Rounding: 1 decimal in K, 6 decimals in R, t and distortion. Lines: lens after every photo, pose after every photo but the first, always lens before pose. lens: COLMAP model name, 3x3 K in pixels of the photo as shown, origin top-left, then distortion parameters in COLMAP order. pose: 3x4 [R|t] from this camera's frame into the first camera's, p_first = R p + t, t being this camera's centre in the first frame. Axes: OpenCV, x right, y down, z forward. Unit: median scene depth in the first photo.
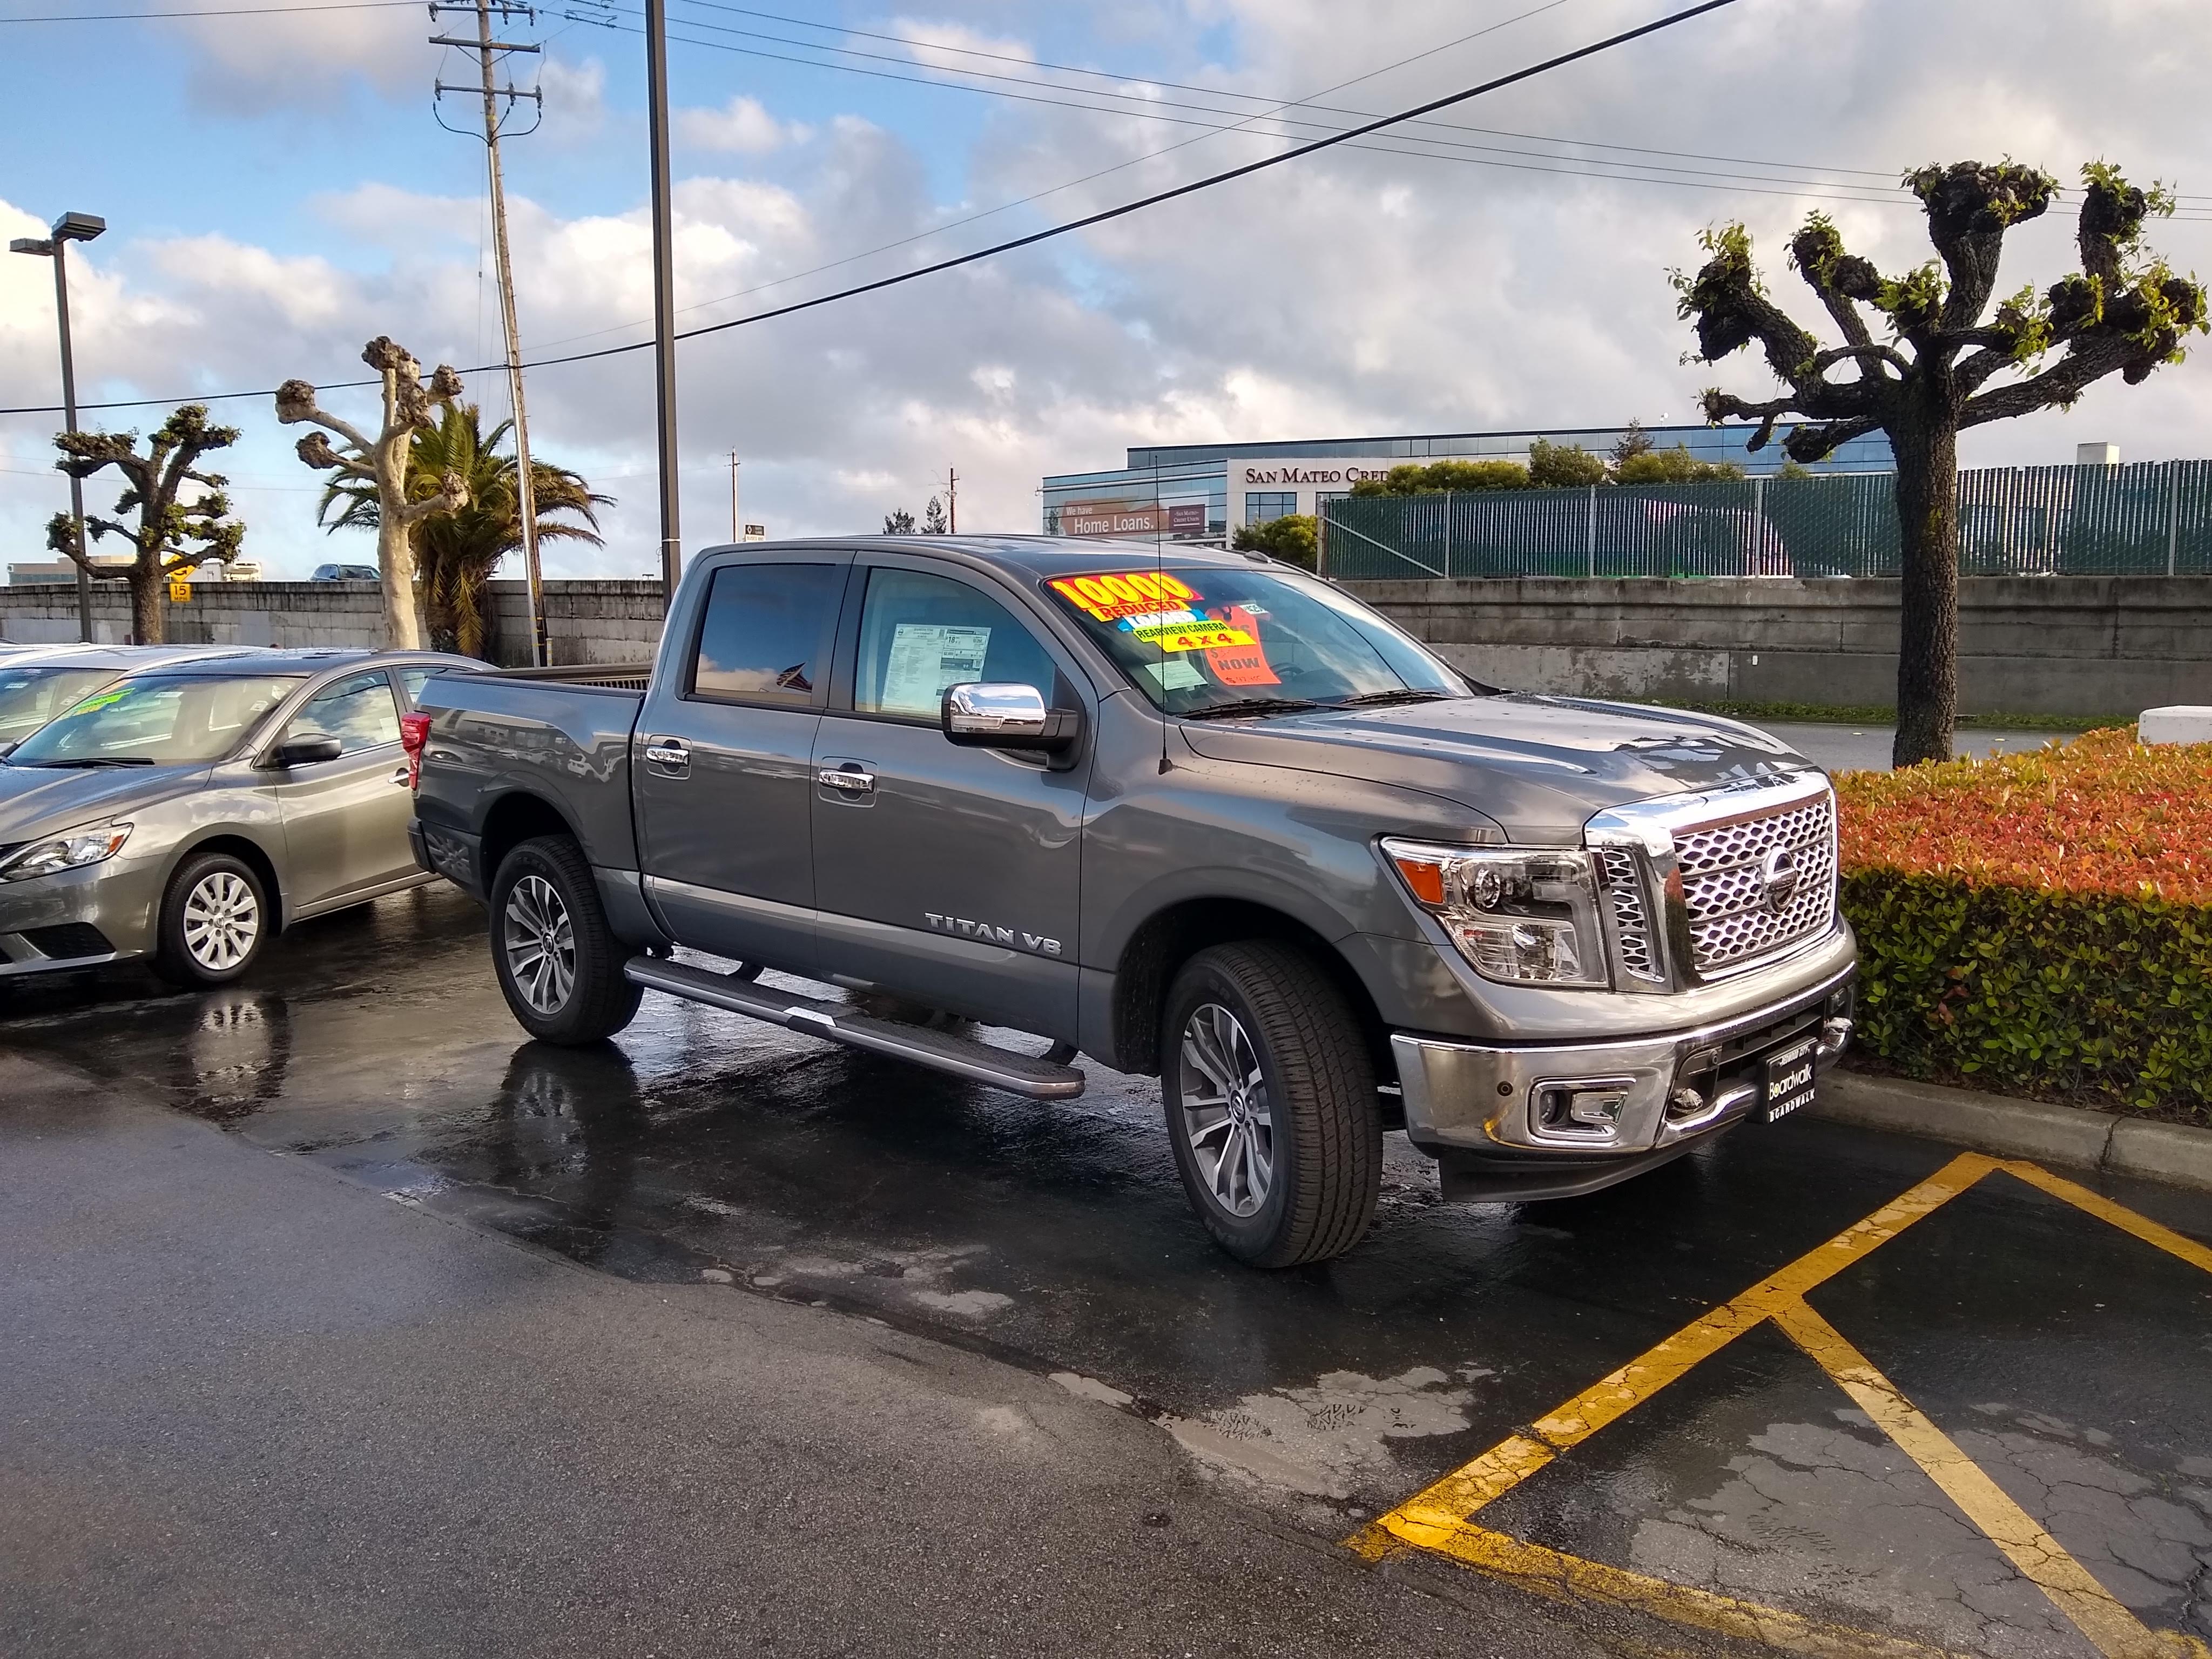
lens RADIAL K [[1760.2, 0, 1105.7], [0, 1760.2, 777.8], [0, 0, 1]] dist [-0.001983, 0.004569]
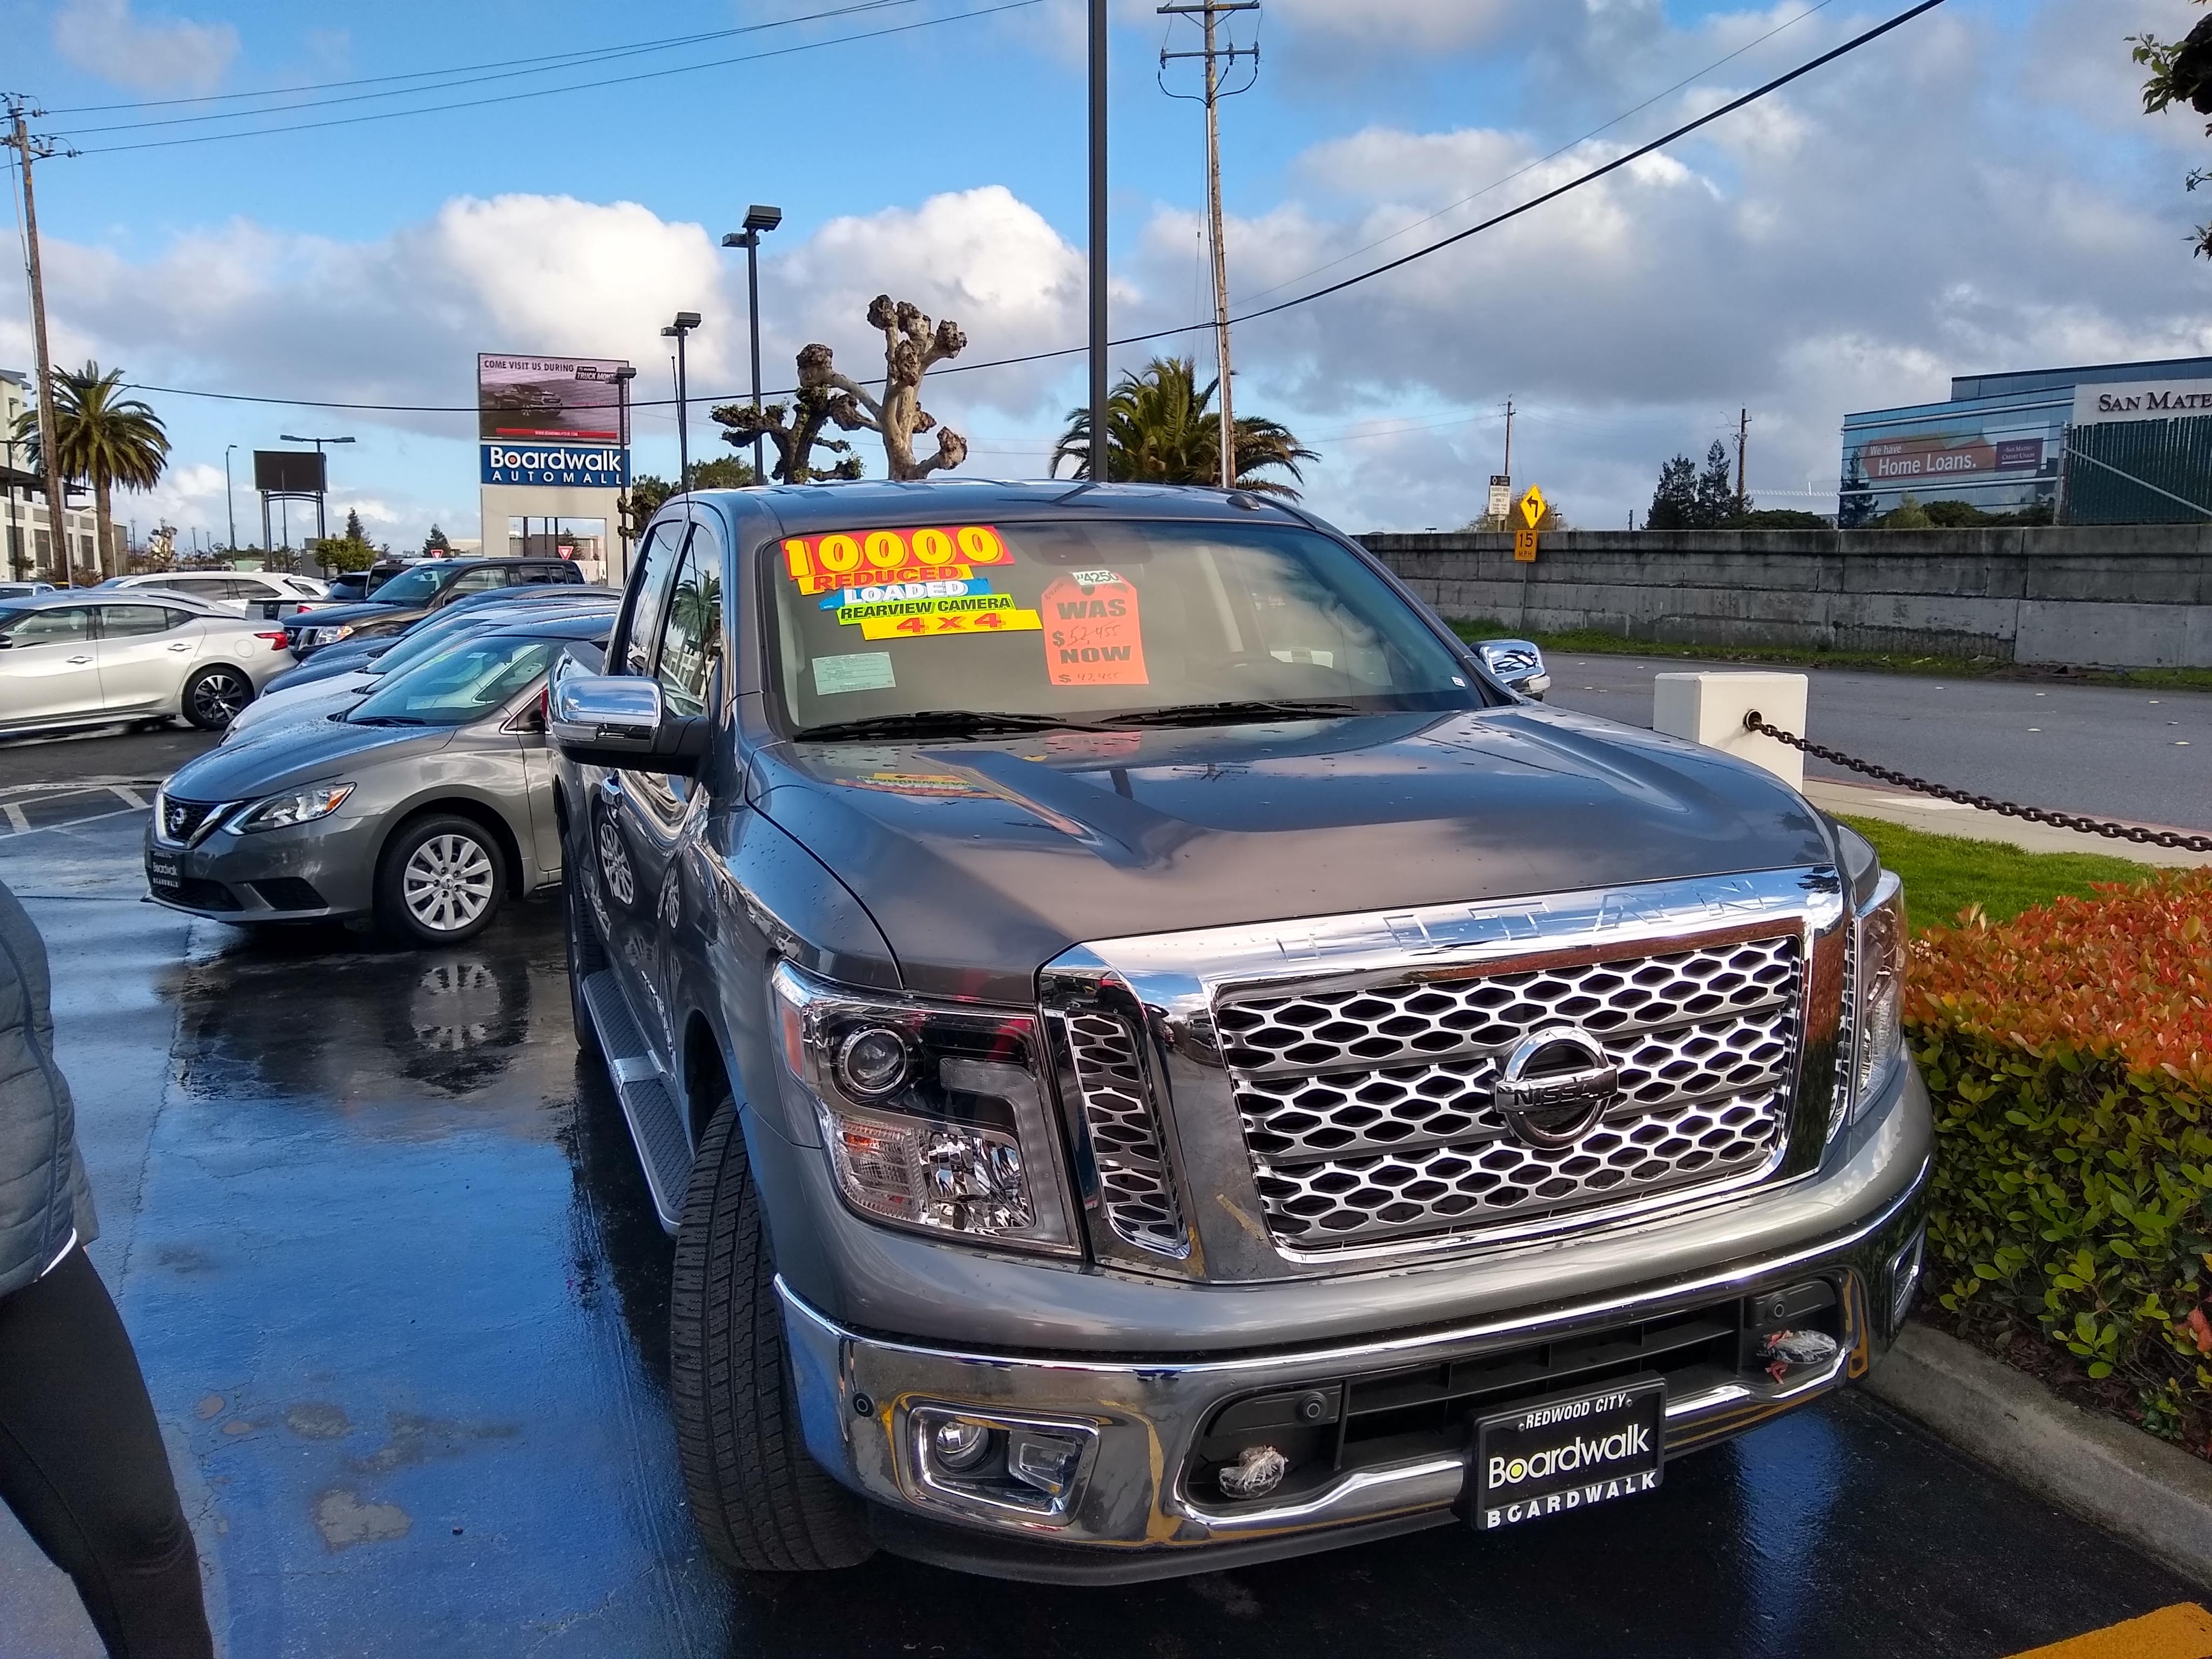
lens RADIAL K [[1760.2, 0, 1105.7], [0, 1760.2, 777.8], [0, 0, 1]] dist [-0.001983, 0.004569]
pose [[0.902295, 0.049372, -0.428283, 0.091941], [-0.037774, 0.998654, 0.035544, -0.009881], [0.429461, -0.015893, 0.902945, 0.085192]]
